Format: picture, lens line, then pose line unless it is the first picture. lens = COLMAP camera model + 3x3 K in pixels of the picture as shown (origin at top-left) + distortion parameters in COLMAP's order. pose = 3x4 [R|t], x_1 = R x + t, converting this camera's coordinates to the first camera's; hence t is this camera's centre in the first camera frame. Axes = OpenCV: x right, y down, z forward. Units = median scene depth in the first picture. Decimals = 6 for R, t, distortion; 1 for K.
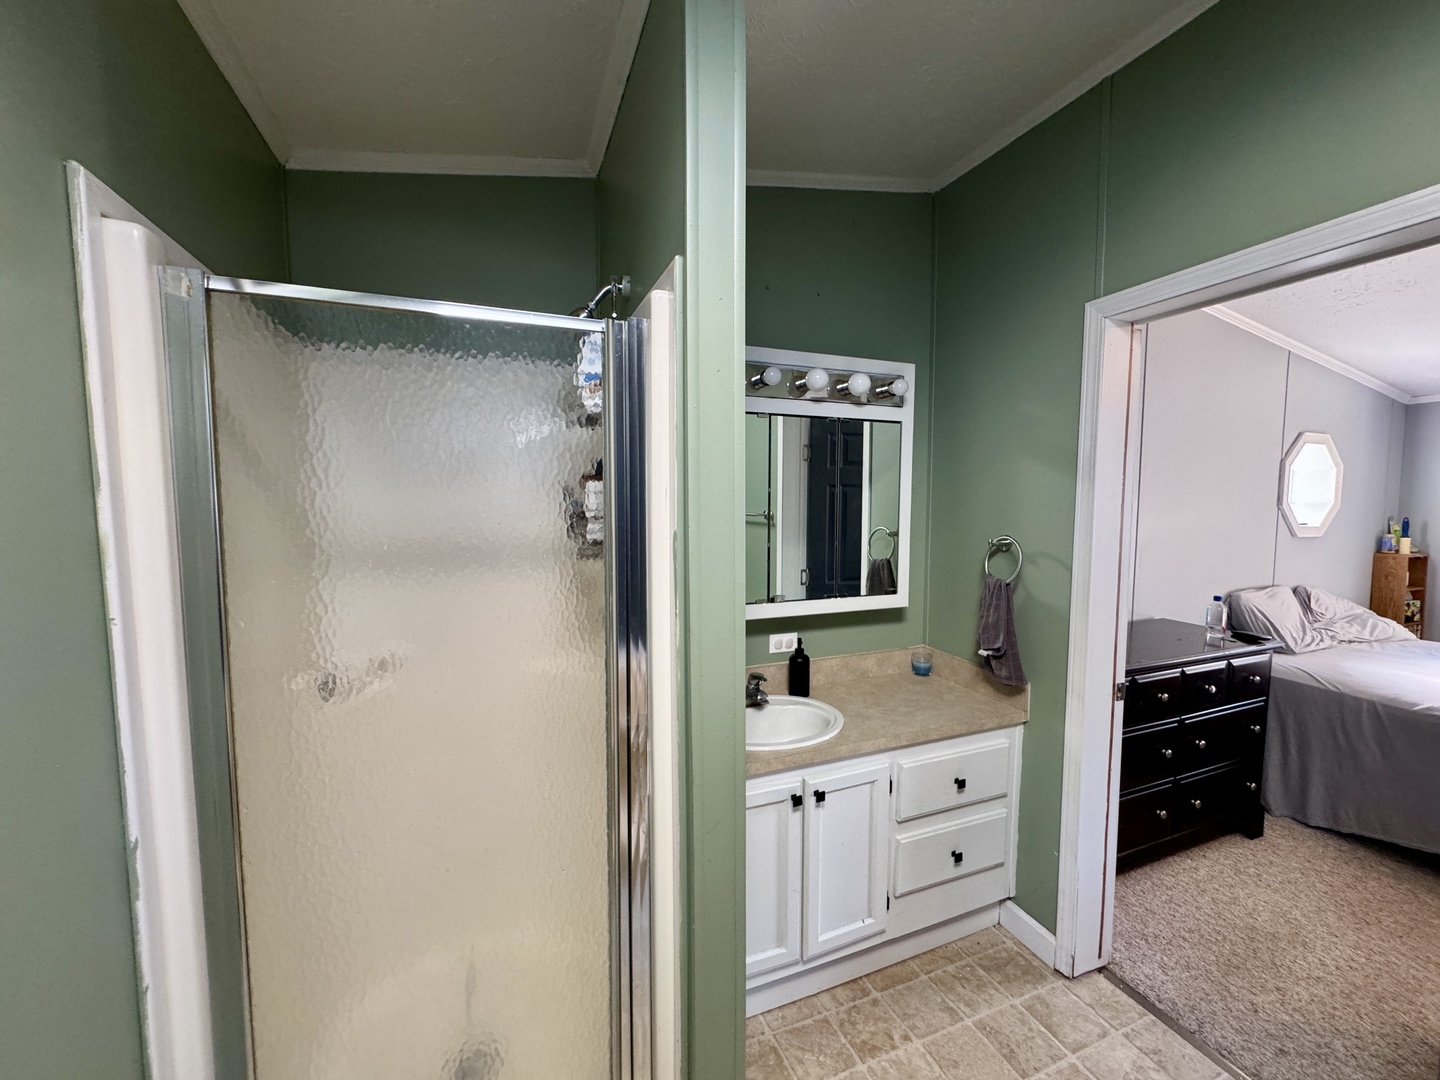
lens RADIAL K [[573.8, 0, 720.4], [0, 573.8, 538.9], [0, 0, 1]] dist [-0.002103, -0.000245]
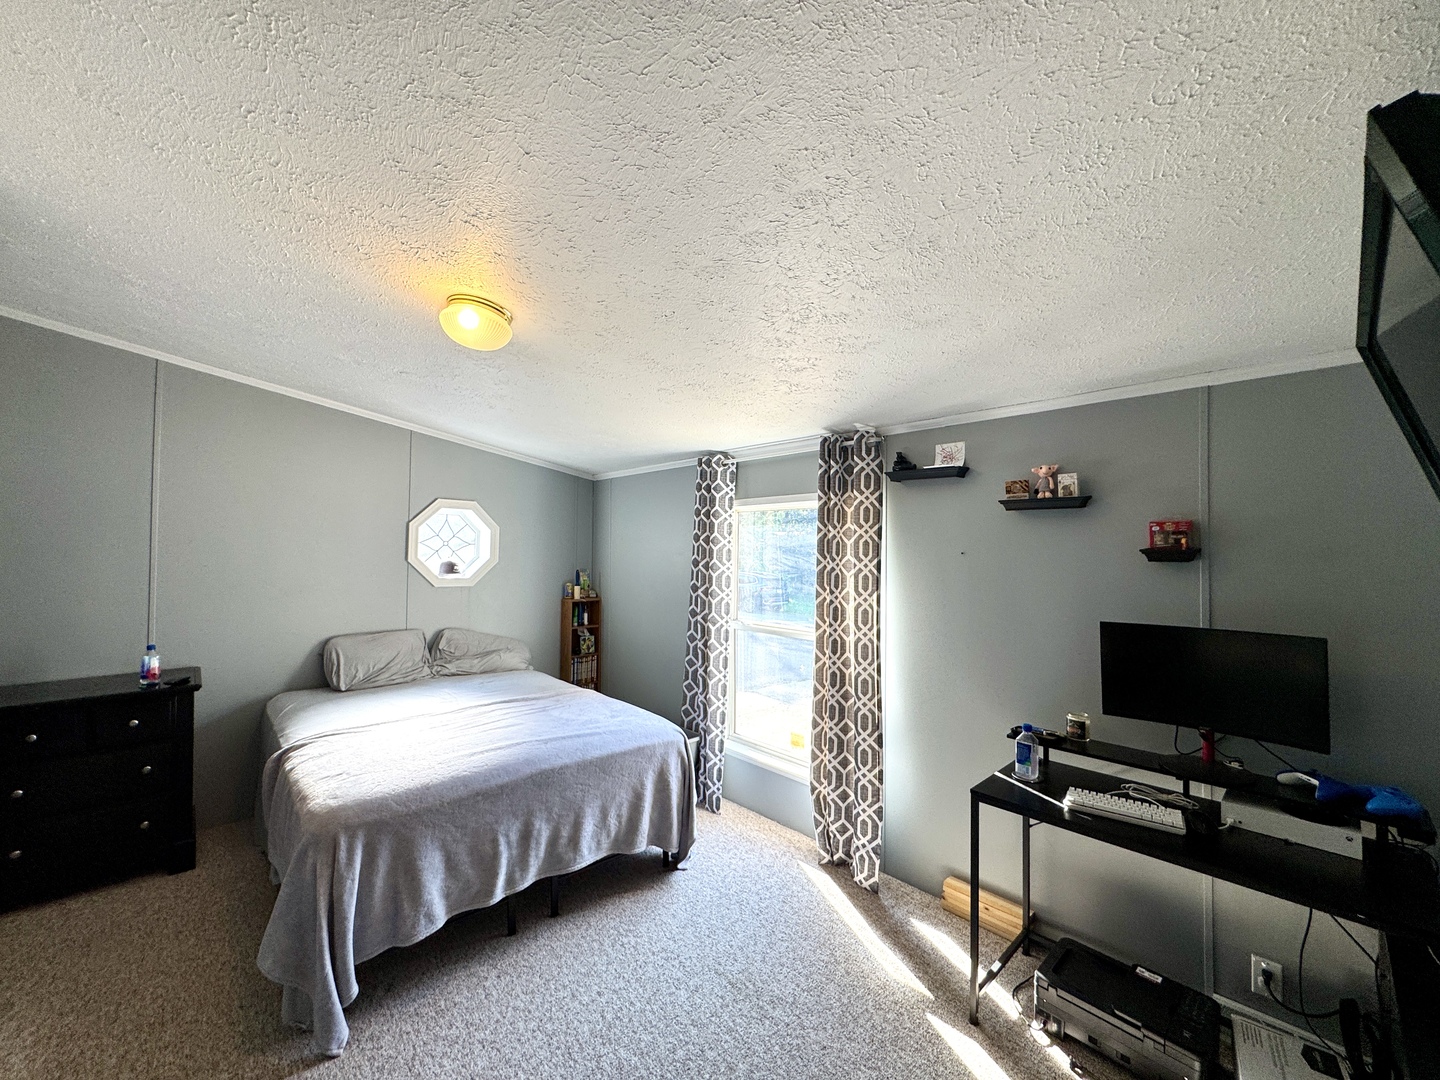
lens RADIAL K [[573.8, 0, 720.4], [0, 573.8, 538.9], [0, 0, 1]] dist [-0.002103, -0.000245]
pose [[0.929063, 0.019605, 0.369402, 1.012278], [0.014271, 0.995952, -0.088749, 0.011677], [-0.369647, 0.087725, 0.925022, -0.289651]]
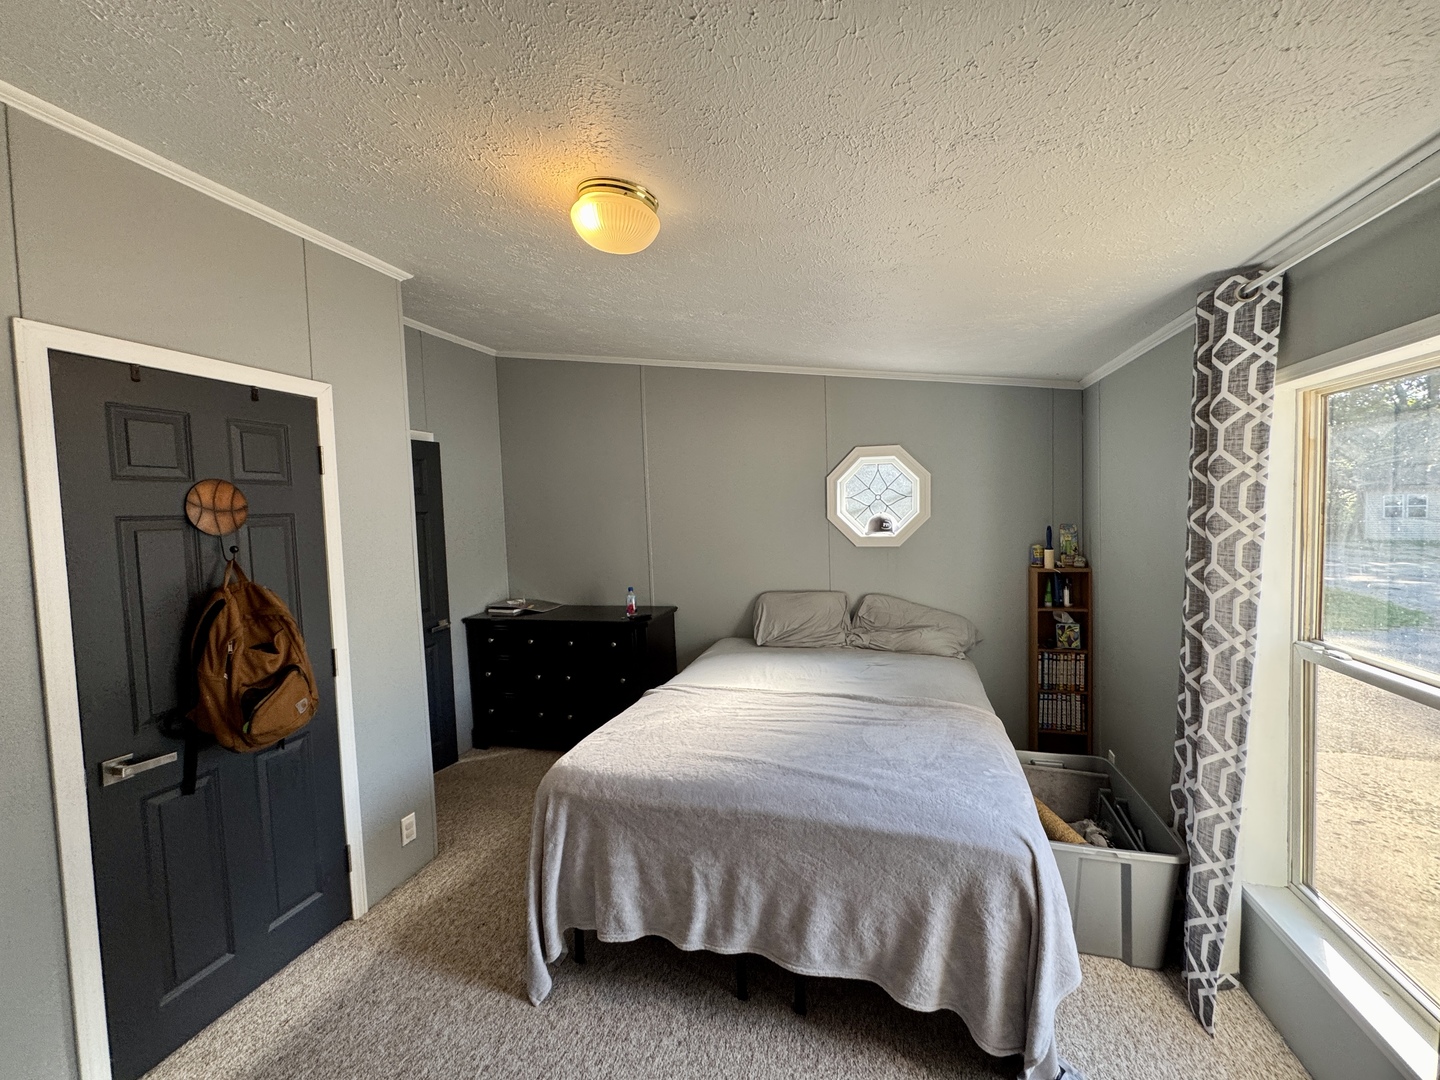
lens RADIAL K [[573.8, 0, 720.4], [0, 573.8, 538.9], [0, 0, 1]] dist [-0.002103, -0.000245]
pose [[0.789529, 0.007482, -0.613668, 1.324693], [-0.012366, 0.999917, -0.003719, -0.008097], [0.613589, 0.010525, 0.789556, 0.009058]]
